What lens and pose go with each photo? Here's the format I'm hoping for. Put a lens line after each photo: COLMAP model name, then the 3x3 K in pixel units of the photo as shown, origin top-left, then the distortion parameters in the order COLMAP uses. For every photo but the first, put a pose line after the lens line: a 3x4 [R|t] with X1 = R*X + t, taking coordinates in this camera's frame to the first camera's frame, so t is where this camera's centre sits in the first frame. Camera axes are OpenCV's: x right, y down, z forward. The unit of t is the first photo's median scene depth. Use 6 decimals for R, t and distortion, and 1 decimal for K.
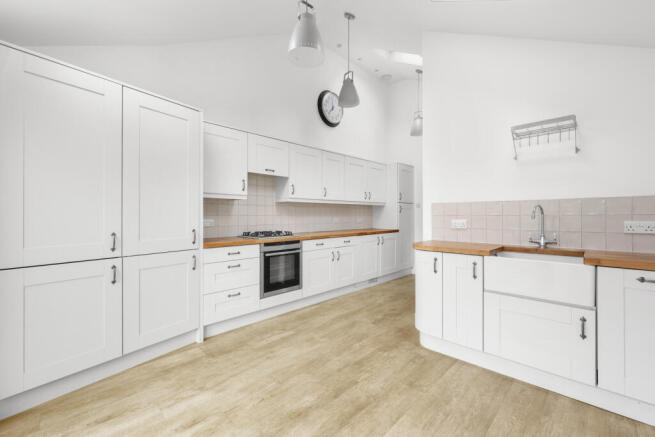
lens RADIAL K [[276.3, 0, 327.1], [0, 276.3, 215.6], [0, 0, 1]] dist [-0.002972, -0.000301]
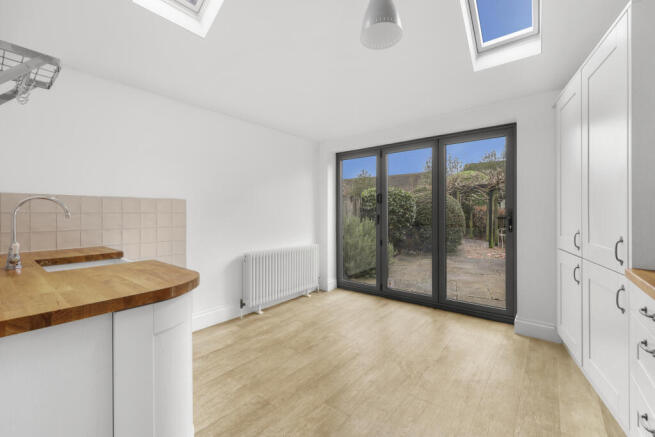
lens RADIAL K [[276.3, 0, 325.8], [0, 276.3, 214.6], [0, 0, 1]] dist [-0.002972, -0.000301]
pose [[-0.995567, 0.002798, -0.094015, 0.193292], [0.001805, 0.999942, 0.010648, -0.007918], [0.094039, 0.010431, -0.995514, 1.888826]]
